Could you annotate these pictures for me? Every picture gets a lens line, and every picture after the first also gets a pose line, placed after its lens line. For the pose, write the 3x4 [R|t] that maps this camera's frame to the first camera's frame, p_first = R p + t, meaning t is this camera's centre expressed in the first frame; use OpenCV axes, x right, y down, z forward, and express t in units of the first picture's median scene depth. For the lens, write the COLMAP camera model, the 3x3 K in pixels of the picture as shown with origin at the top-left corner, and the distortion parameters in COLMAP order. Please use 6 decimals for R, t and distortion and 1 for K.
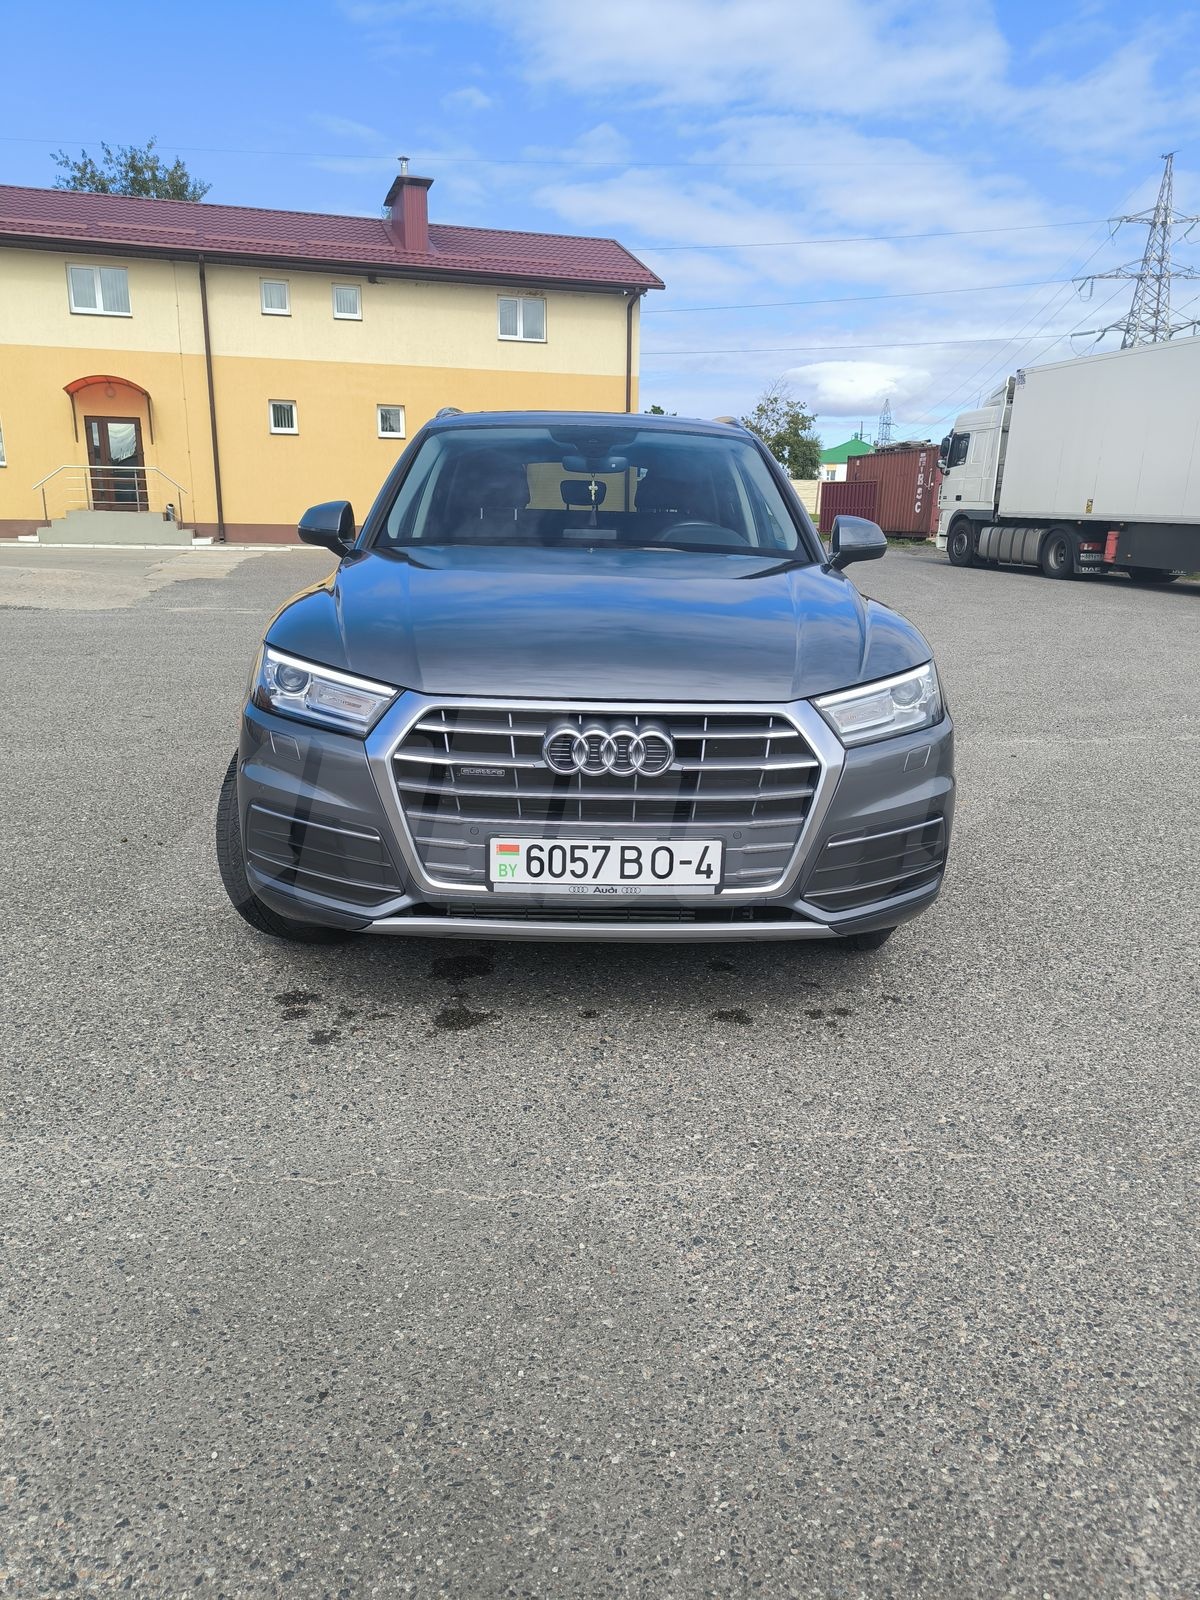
lens RADIAL K [[1102.8, 0, 610.1], [0, 1102.8, 794.2], [0, 0, 1]] dist [0.030556, -0.020870]
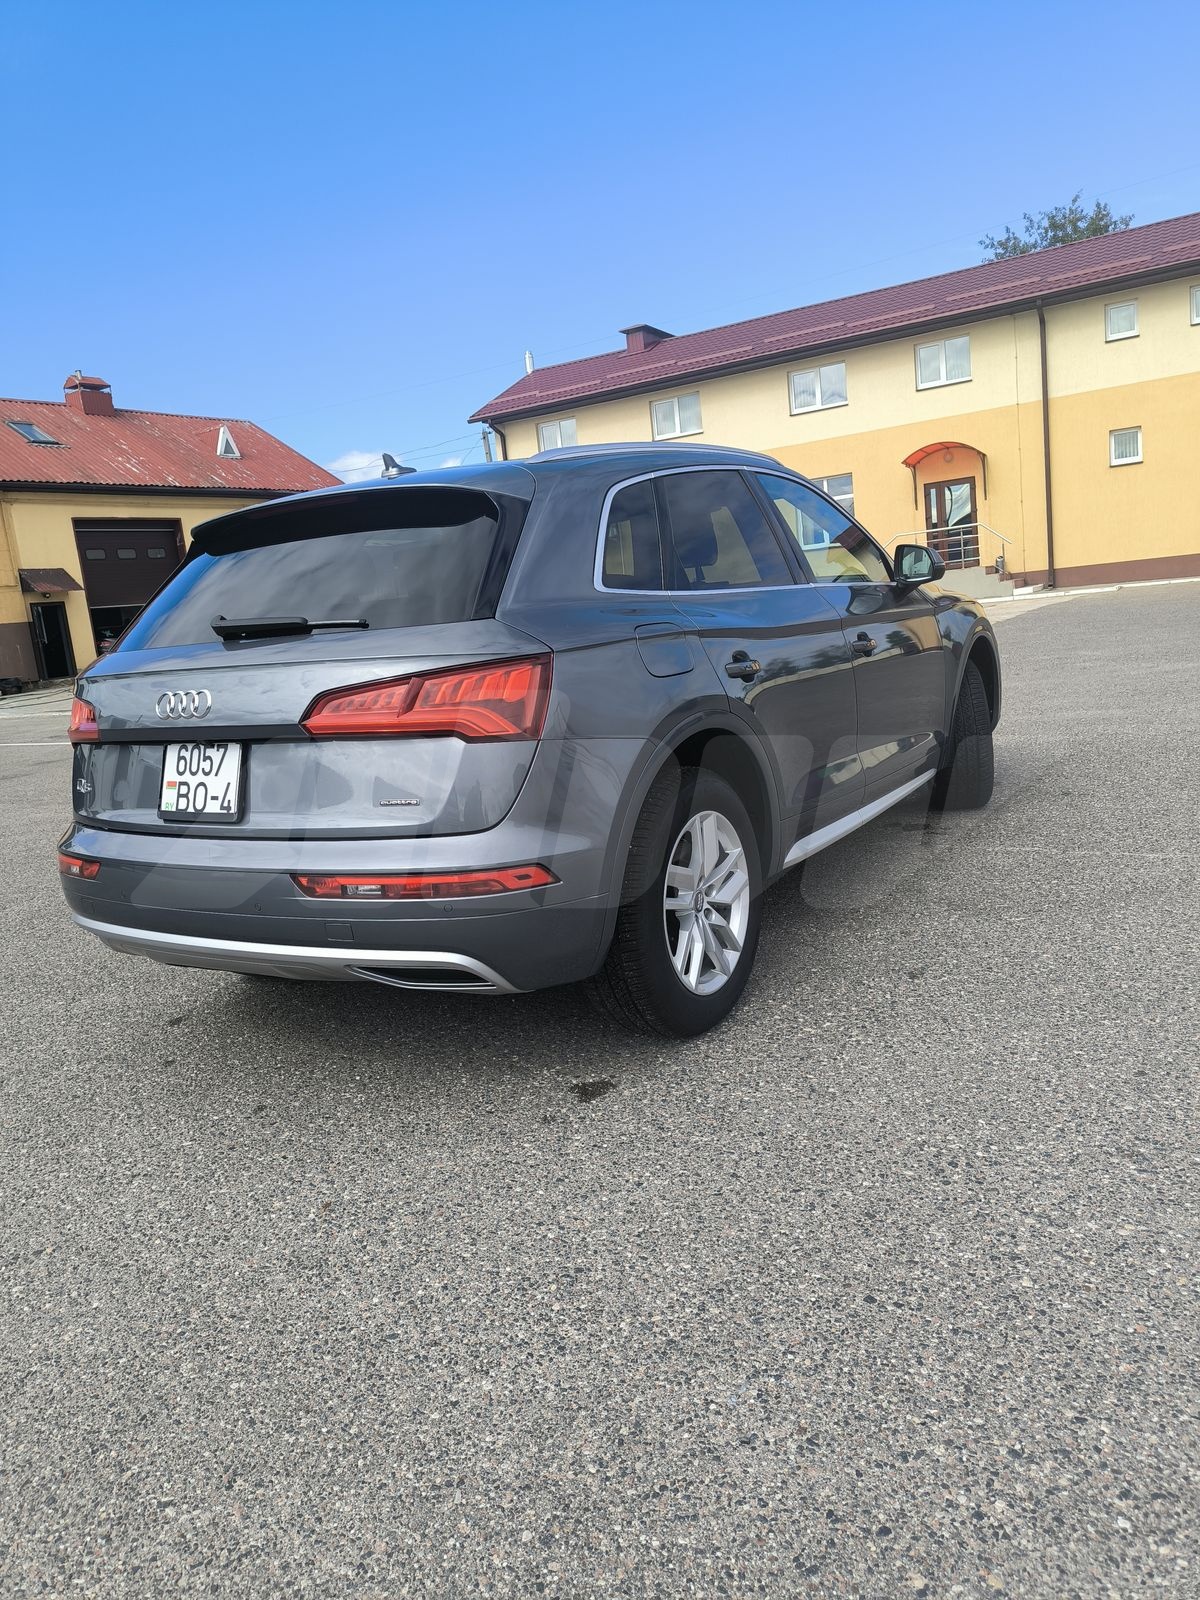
lens RADIAL K [[1102.8, 0, 610.1], [0, 1102.8, 794.2], [0, 0, 1]] dist [0.030556, -0.020870]
pose [[0.696601, 0.030796, -0.716798, 0.970991], [-0.059277, 0.998133, -0.014724, -0.157146], [0.715006, 0.052746, 0.697126, 0.809180]]
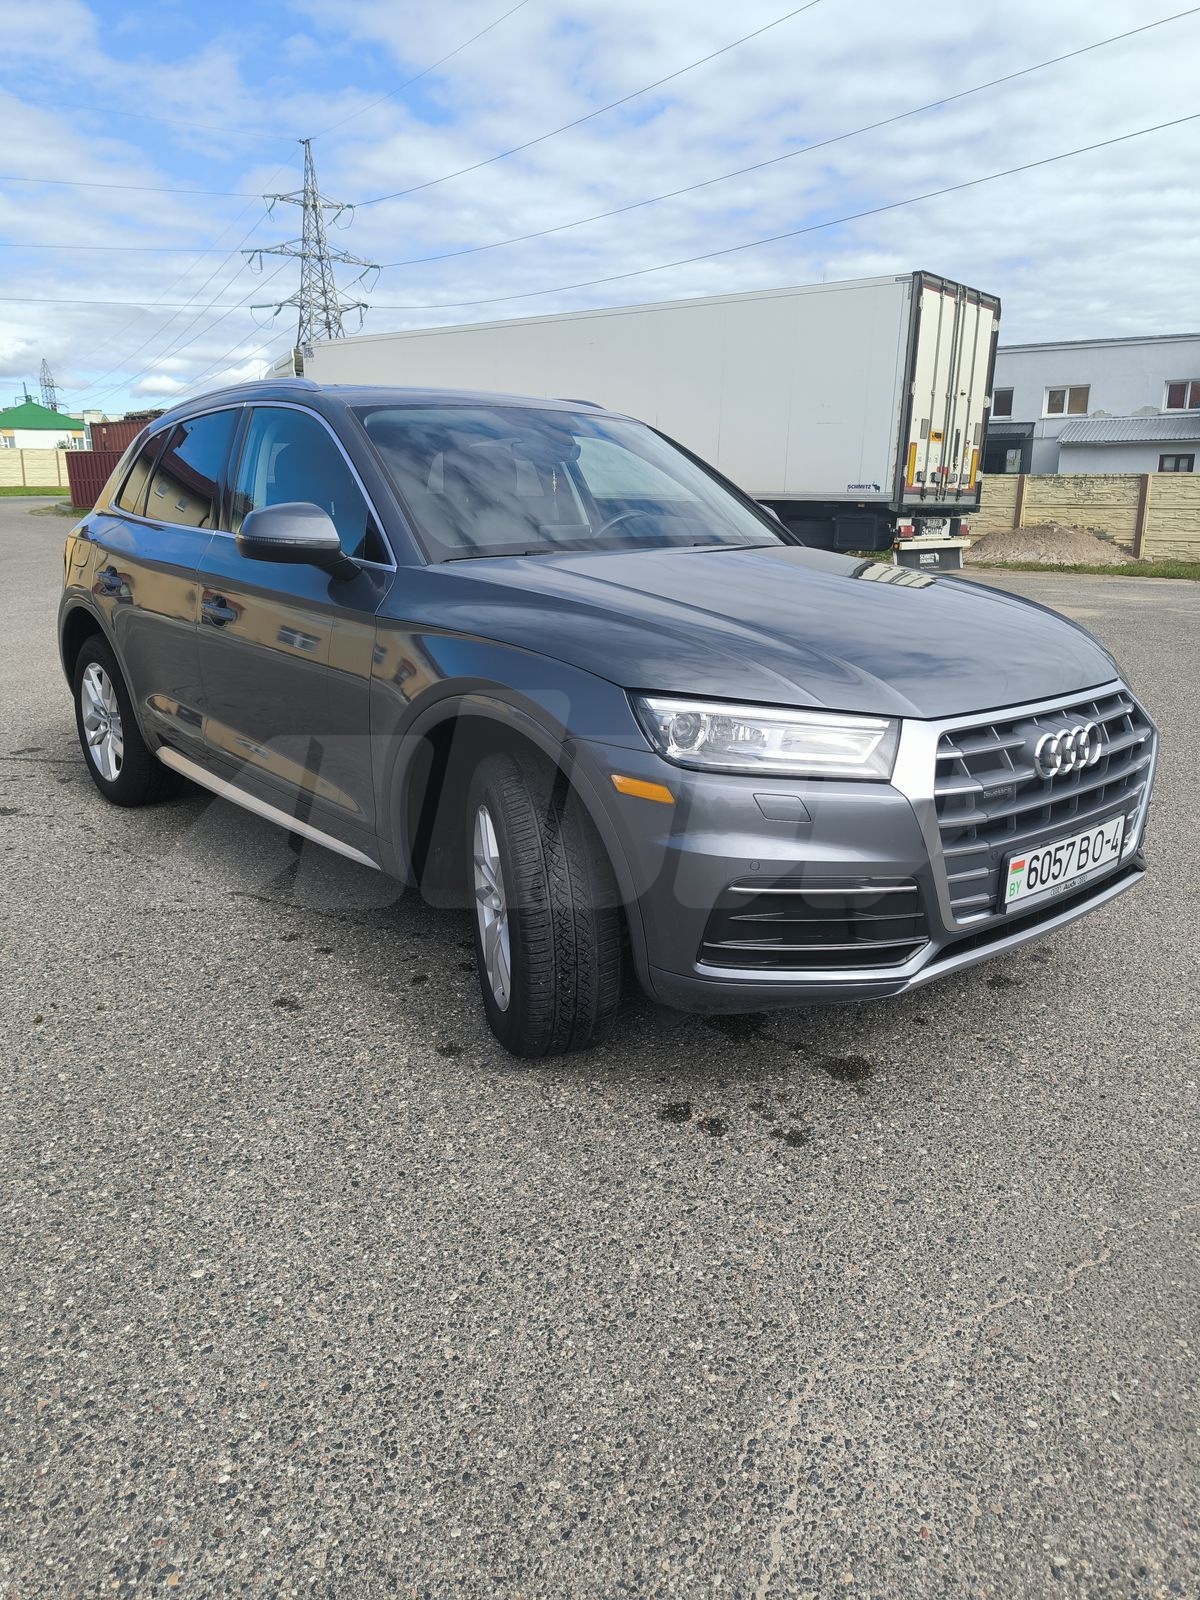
lens RADIAL K [[1102.8, 0, 610.1], [0, 1102.8, 794.2], [0, 0, 1]] dist [0.030556, -0.020870]
pose [[0.784897, -0.182745, 0.592065, -0.907373], [0.167814, 0.982503, 0.080786, -0.145804], [-0.596469, 0.035948, 0.801831, 0.424424]]
